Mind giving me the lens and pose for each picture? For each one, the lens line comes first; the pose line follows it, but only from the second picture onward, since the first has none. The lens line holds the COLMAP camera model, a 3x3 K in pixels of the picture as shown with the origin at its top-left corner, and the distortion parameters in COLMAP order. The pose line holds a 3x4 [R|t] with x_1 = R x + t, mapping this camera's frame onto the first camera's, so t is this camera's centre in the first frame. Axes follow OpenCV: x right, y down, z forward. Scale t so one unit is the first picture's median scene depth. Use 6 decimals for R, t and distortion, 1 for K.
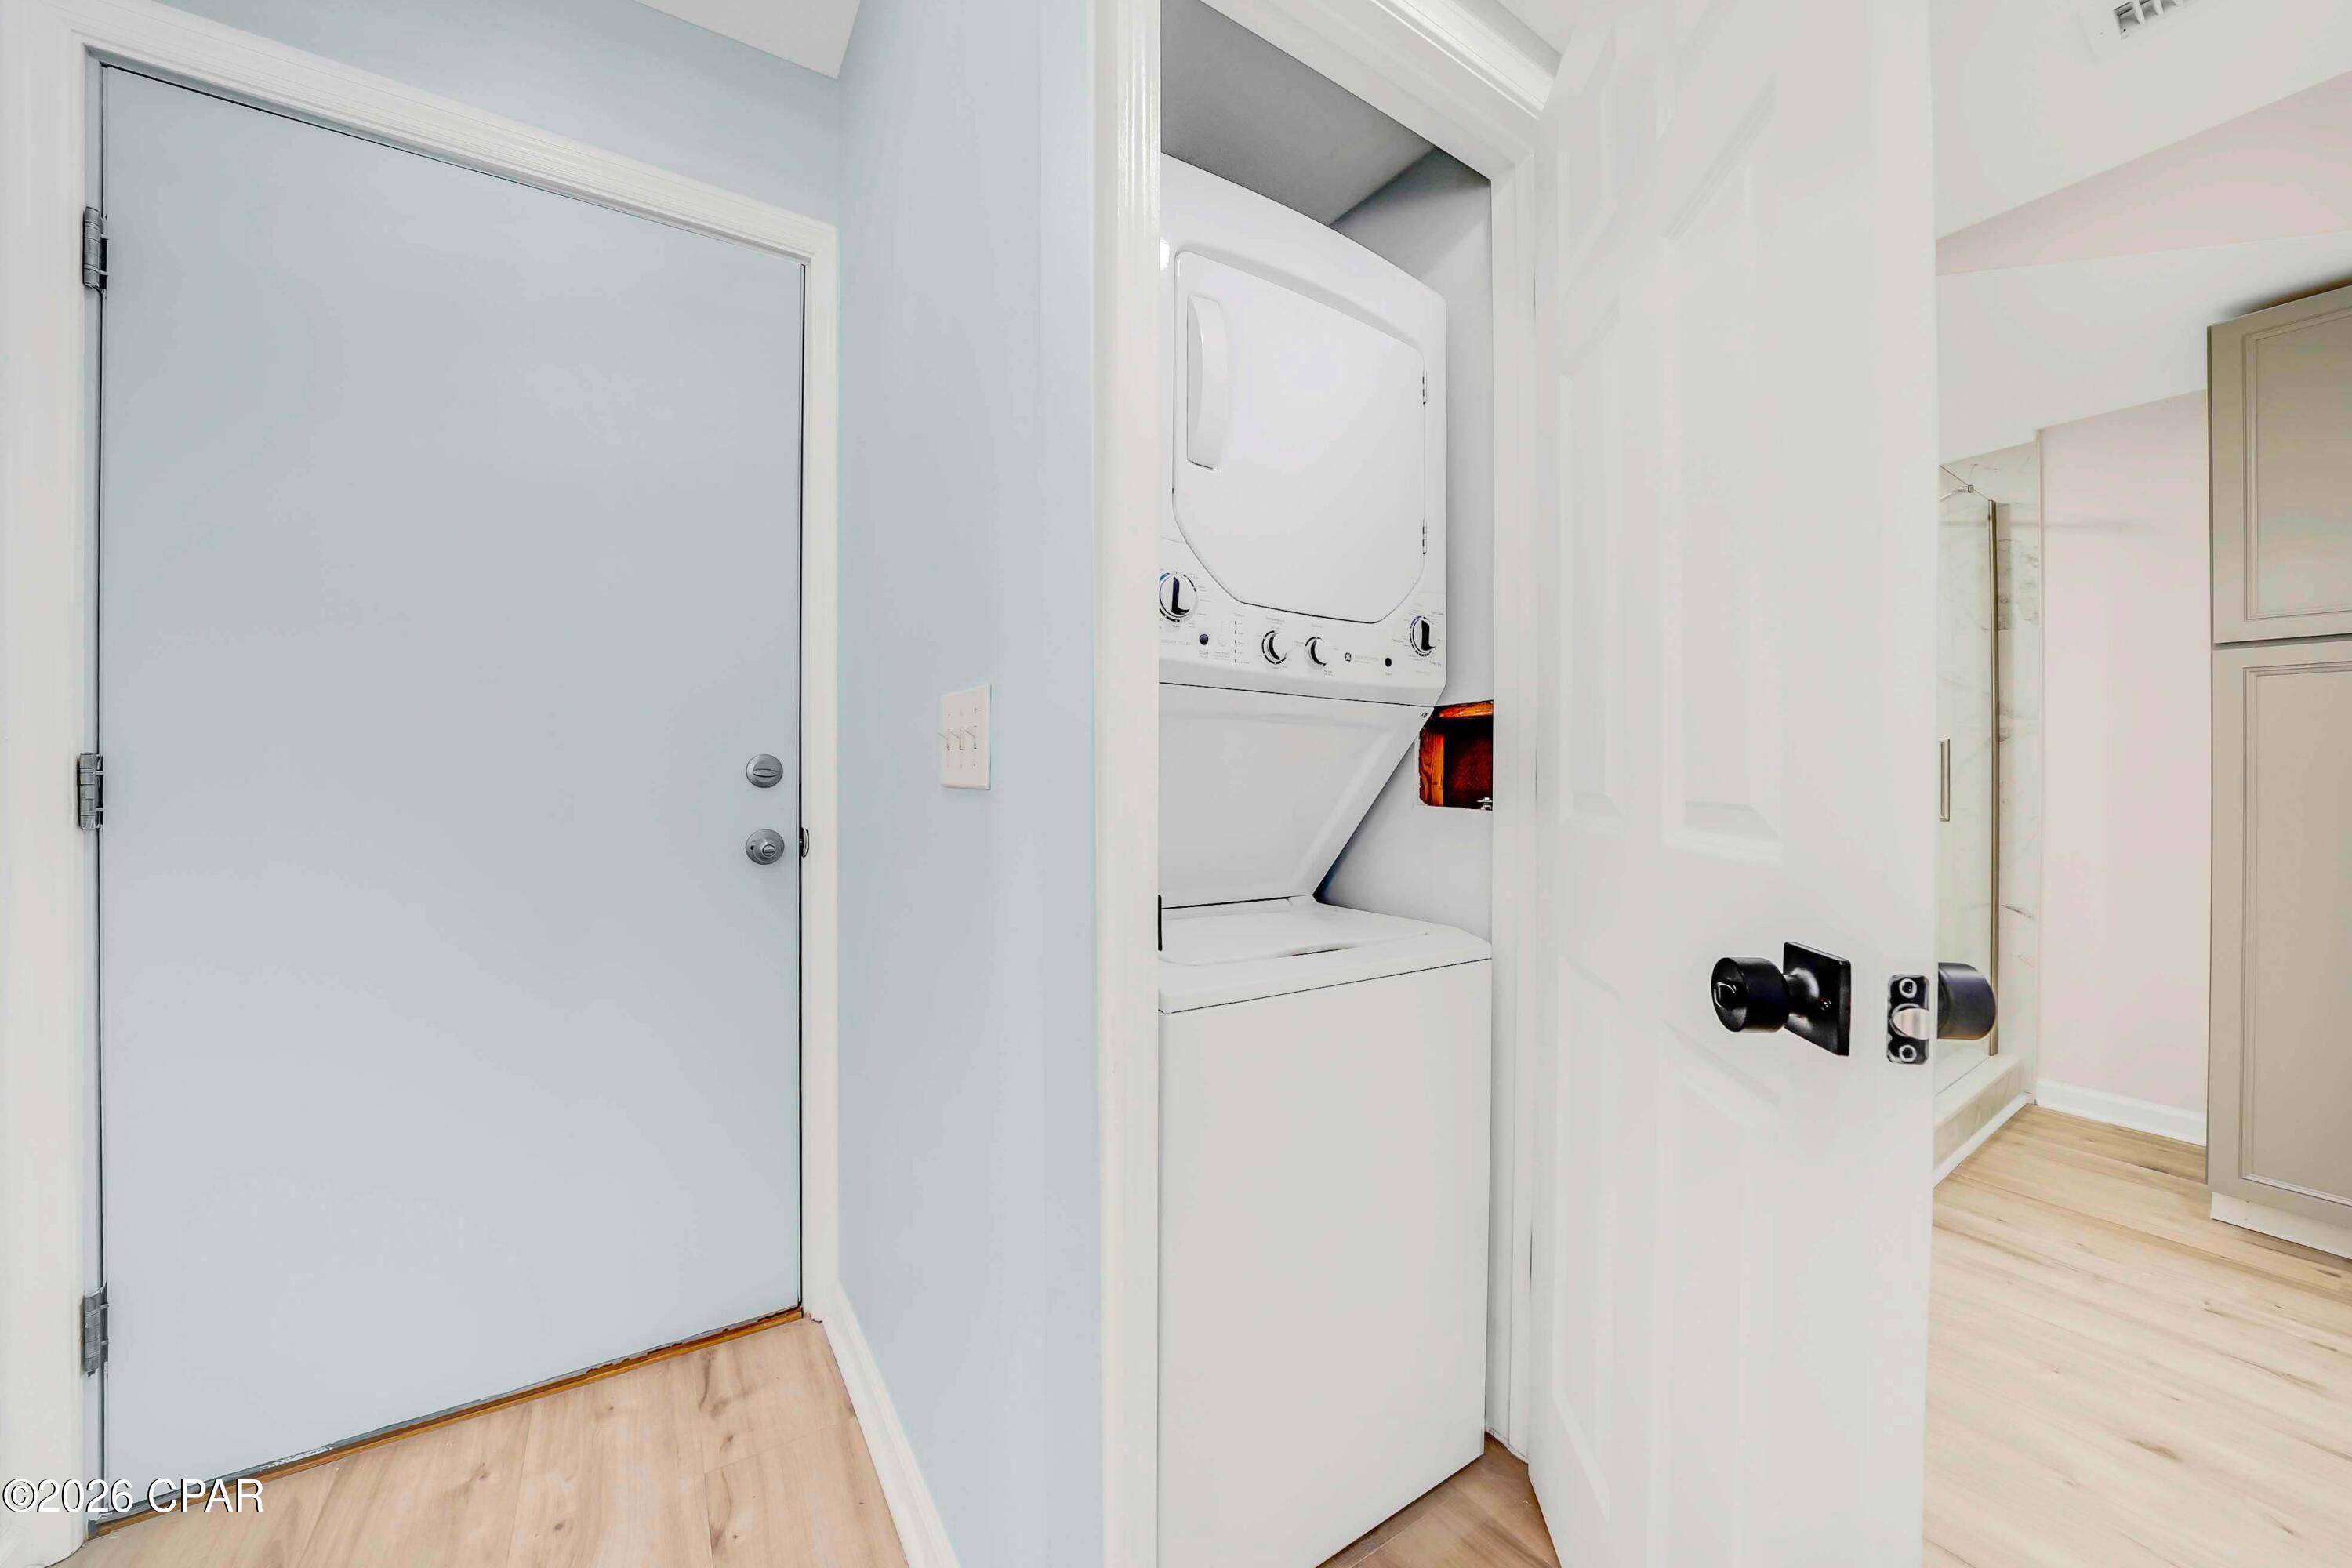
lens RADIAL K [[822.0, 0, 1153.2], [0, 822.0, 780.9], [0, 0, 1]] dist [-0.019387, 0.000126]
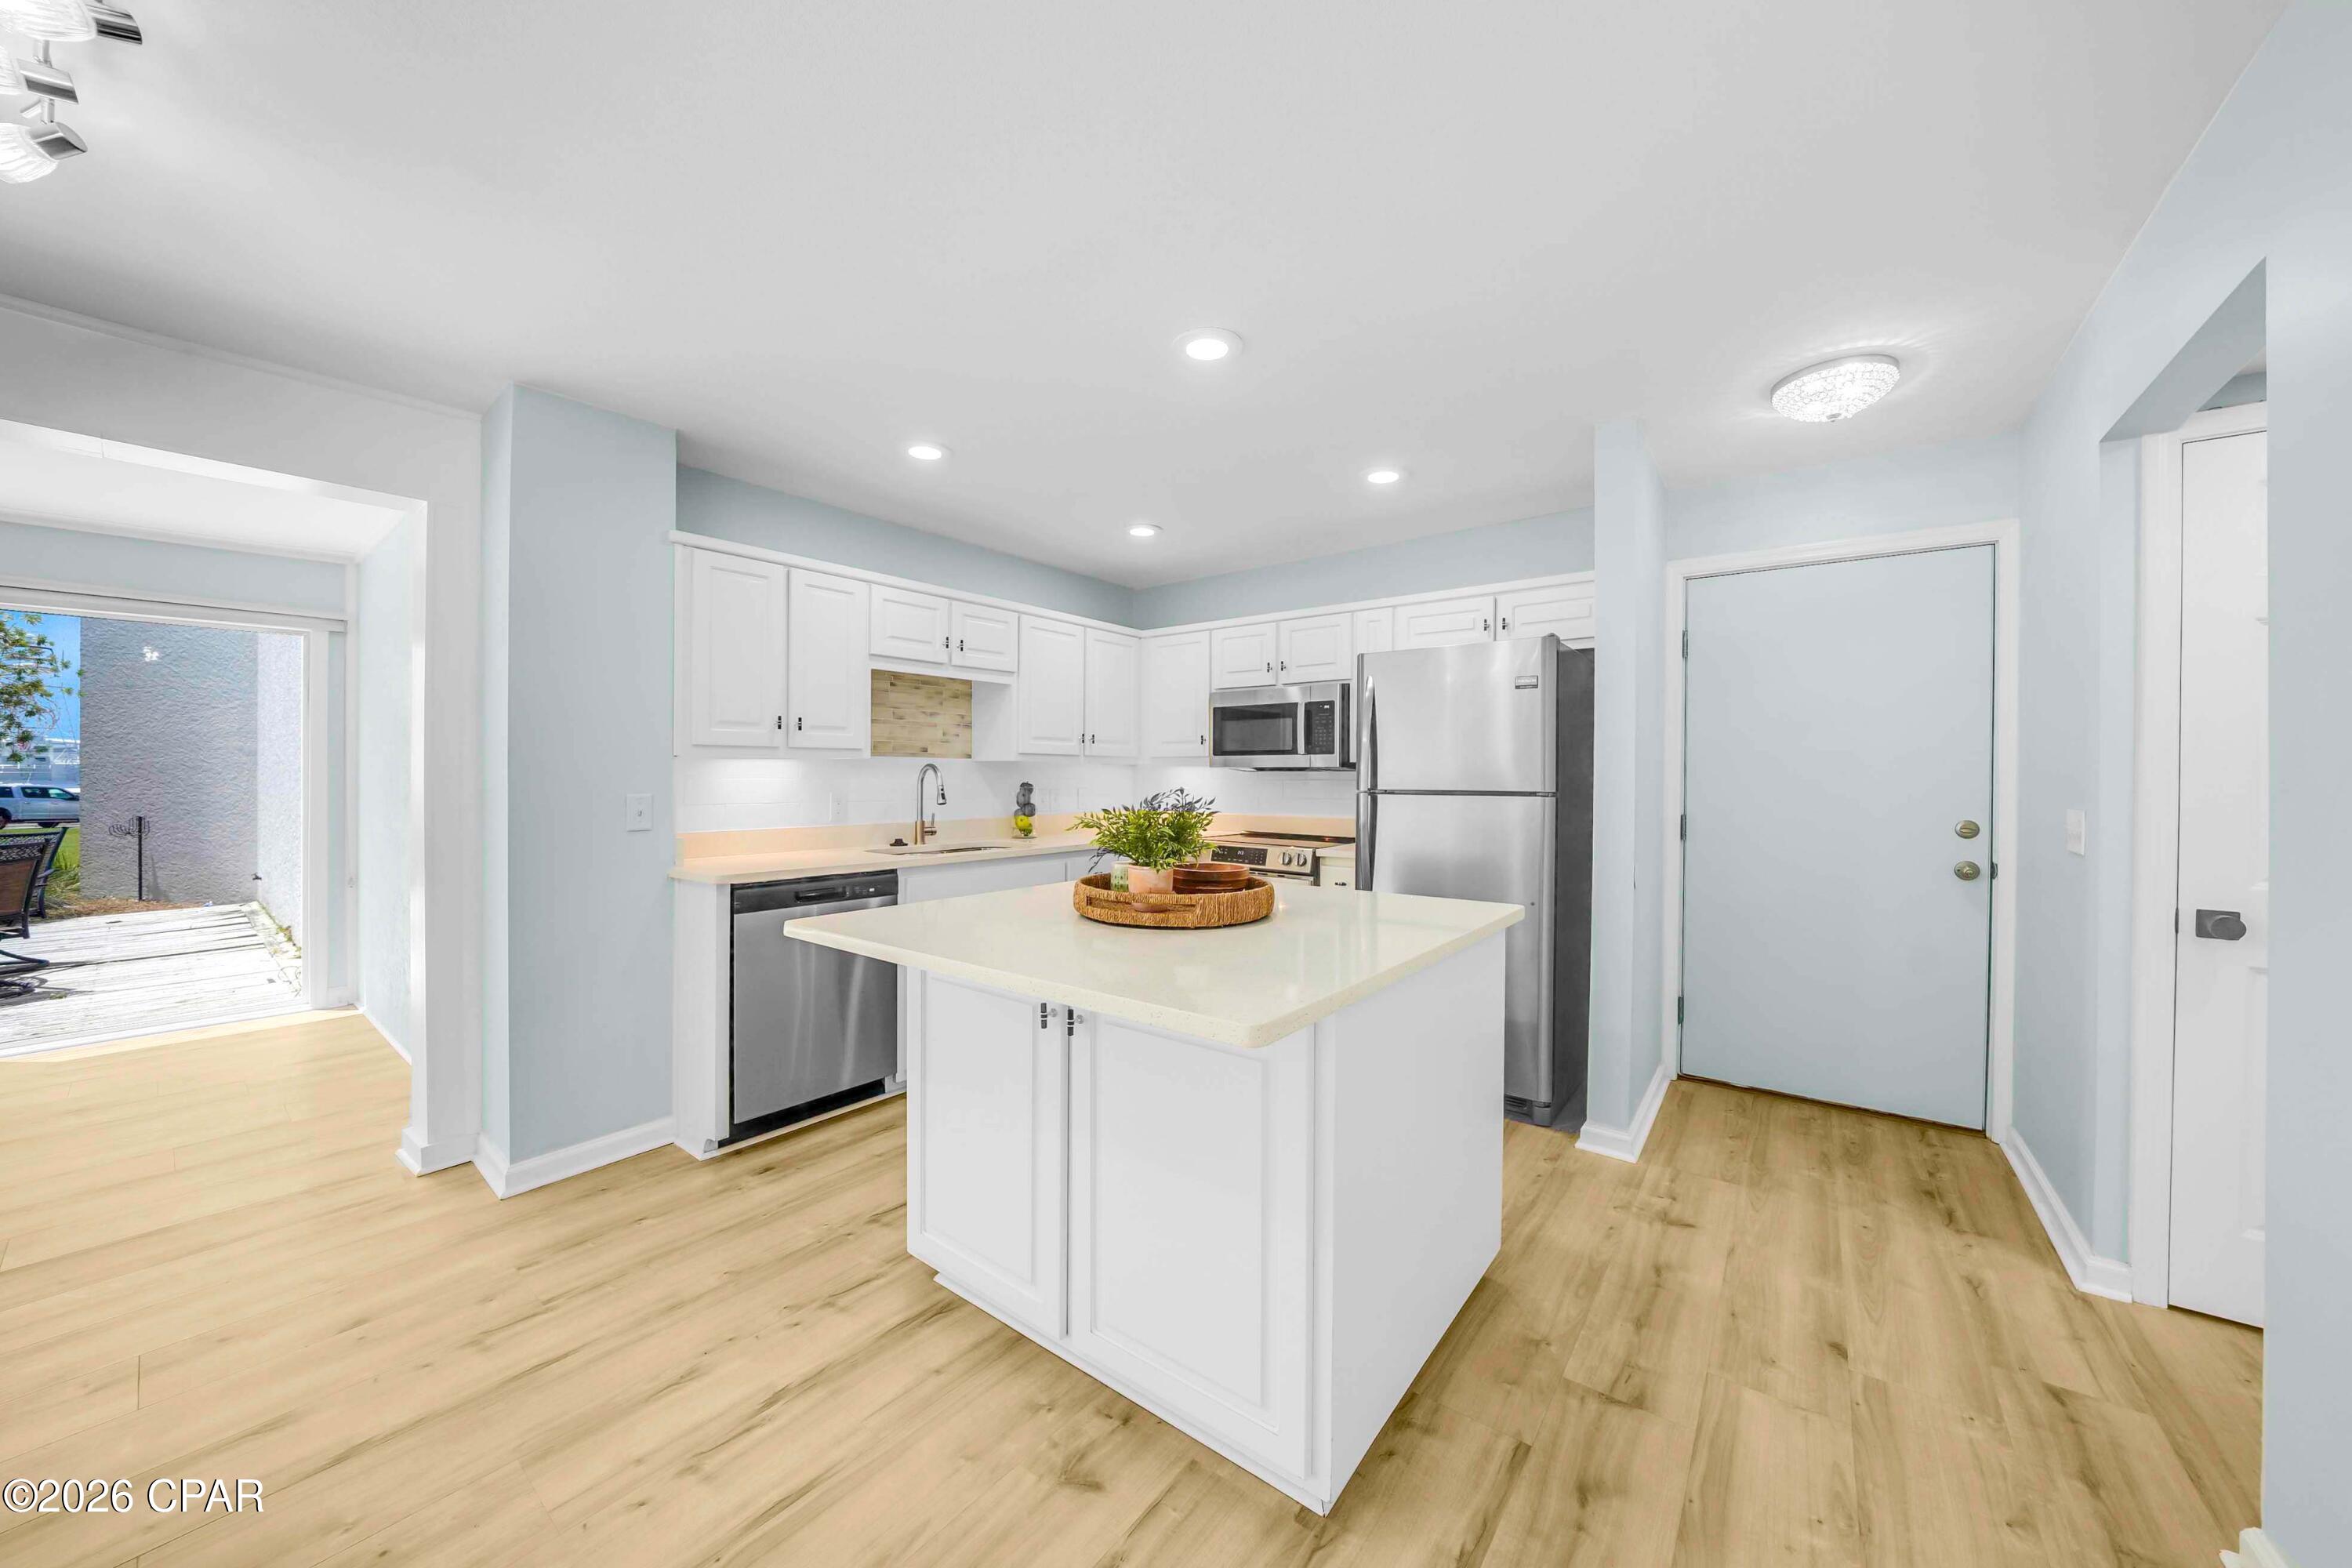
lens RADIAL K [[829.2, 0, 1154.2], [0, 829.2, 764.5], [0, 0, 1]] dist [-0.019468, 0.000129]
pose [[0.322818, -0.007779, -0.946429, 0.658534], [-0.013612, 0.999825, -0.012861, -0.108679], [0.946363, 0.017034, 0.322656, -1.305366]]
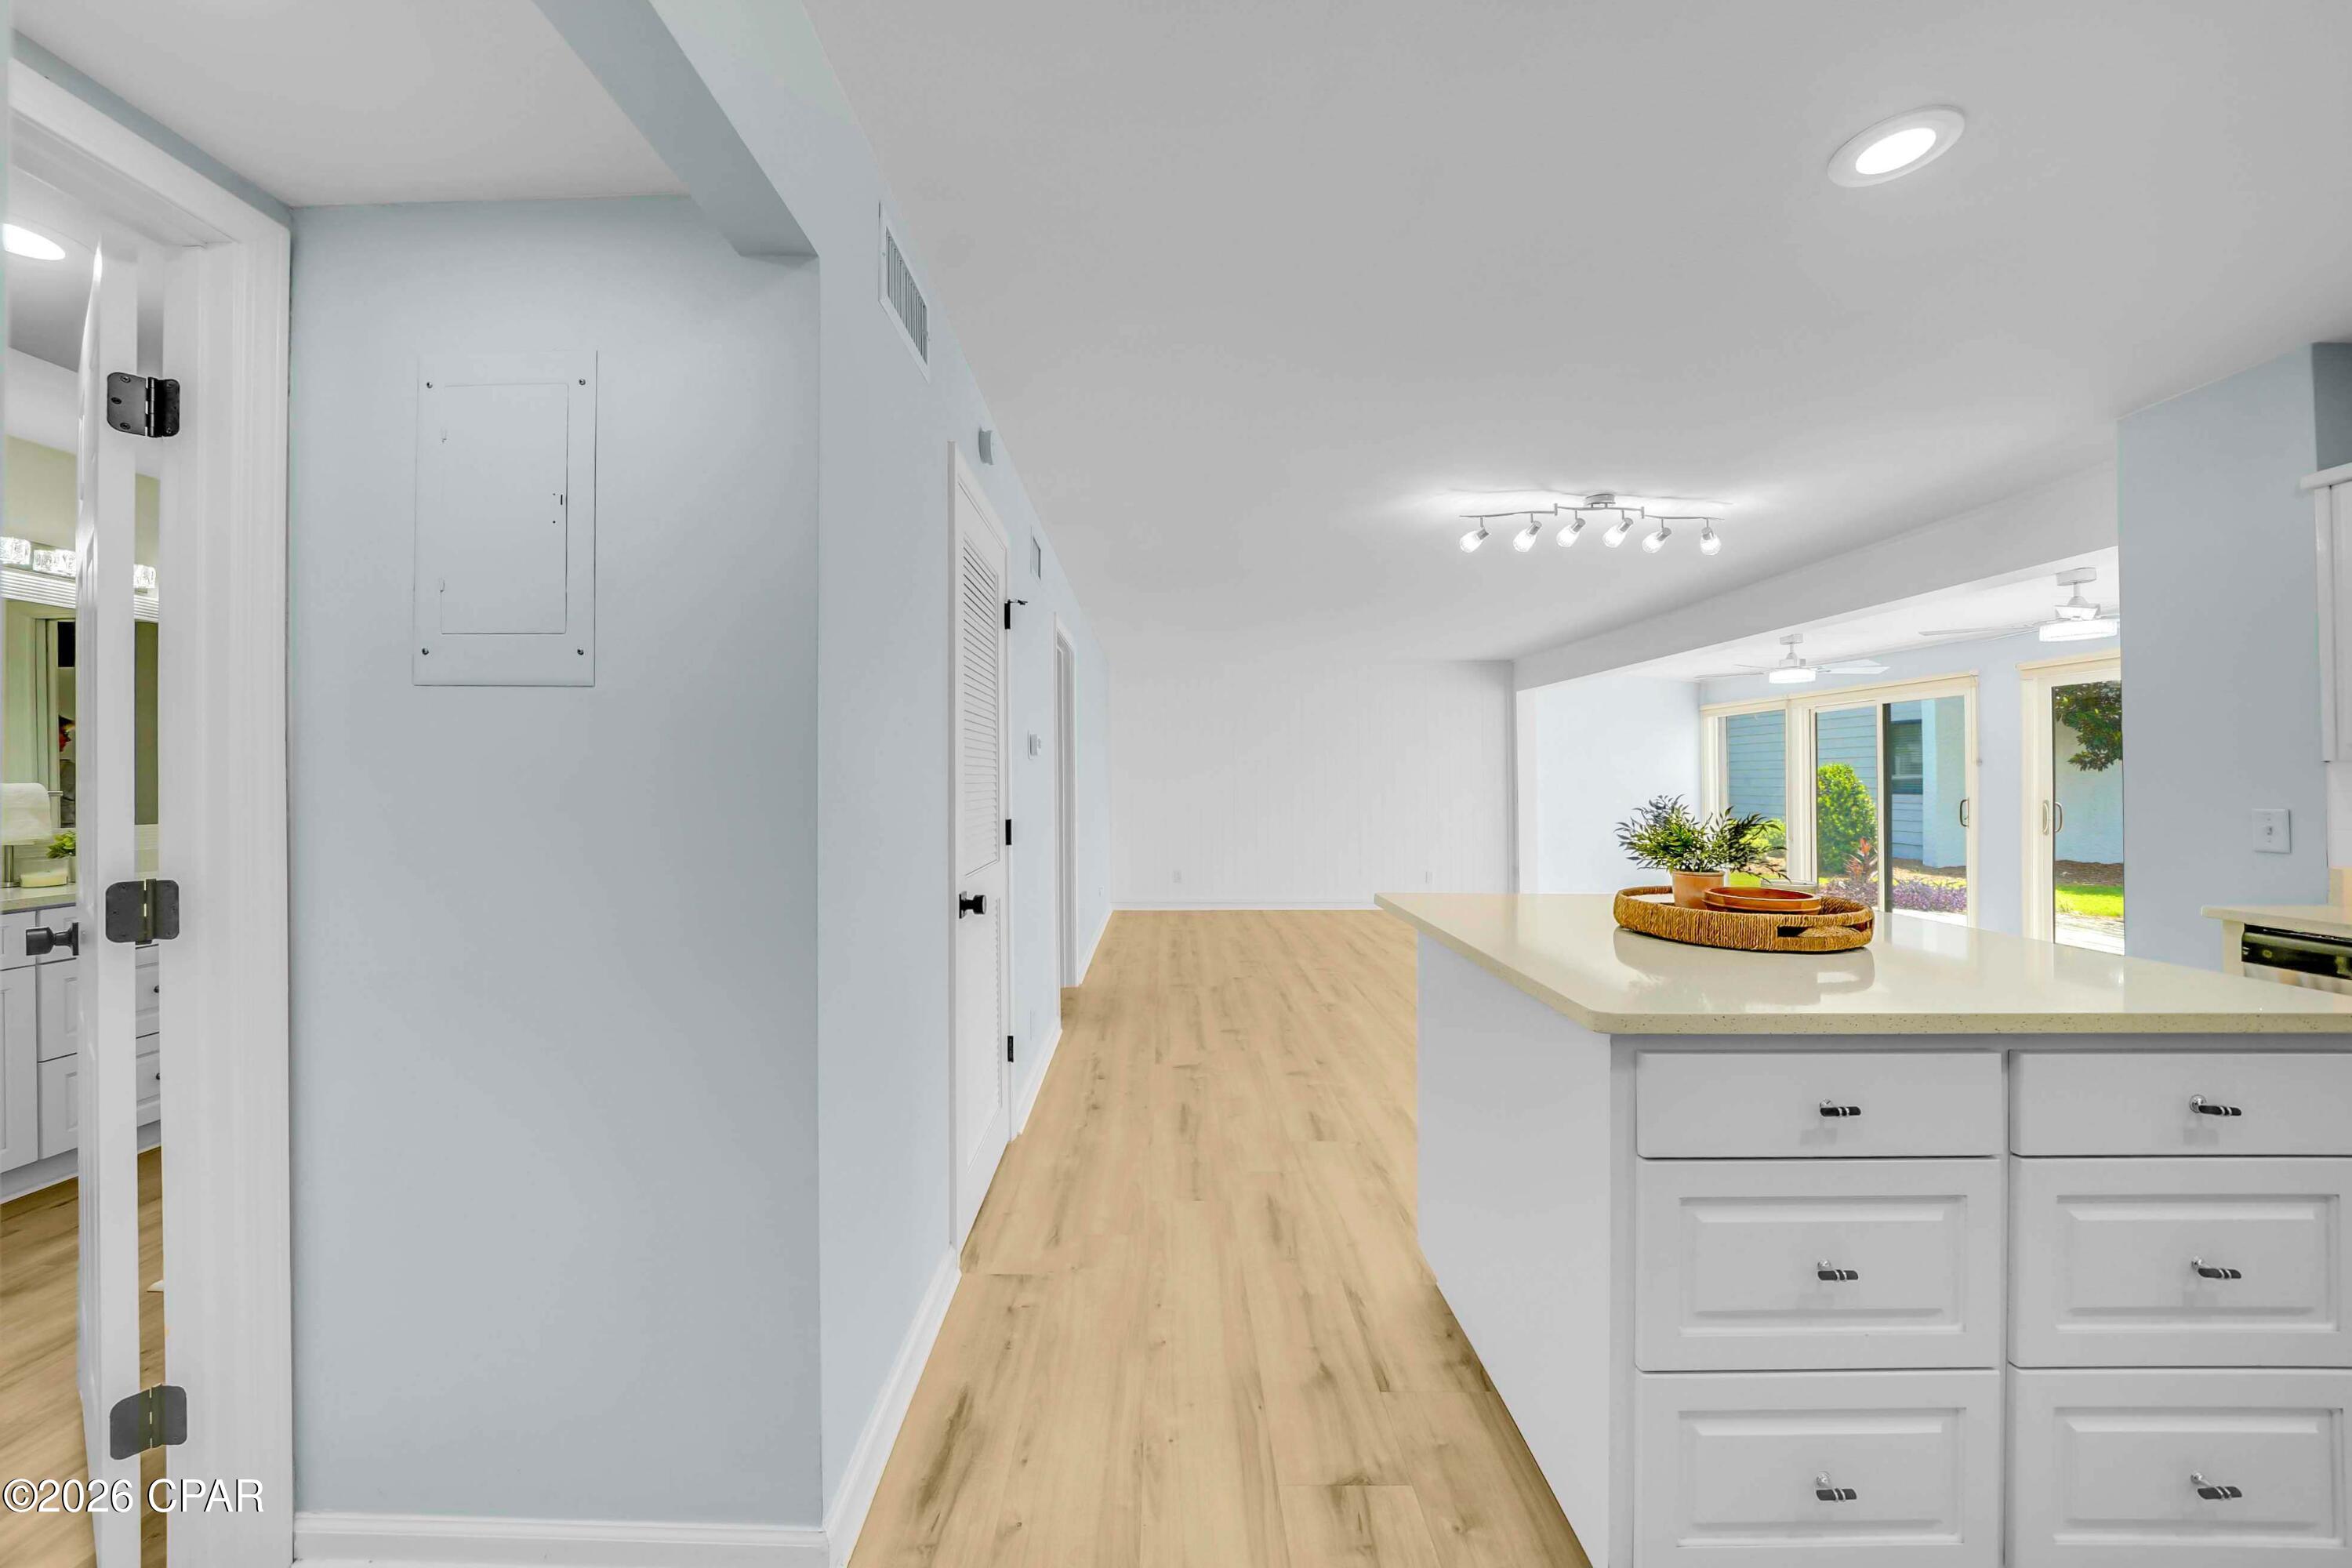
lens RADIAL K [[840.3, 0, 1167.4], [0, 840.3, 765.4], [0, 0, 1]] dist [-0.015171, 0.000160]
pose [[-0.843608, 0.008533, 0.536892, -0.489303], [0.004271, 0.999949, -0.009180, -0.124769], [-0.536943, -0.005451, -0.843601, 0.537413]]
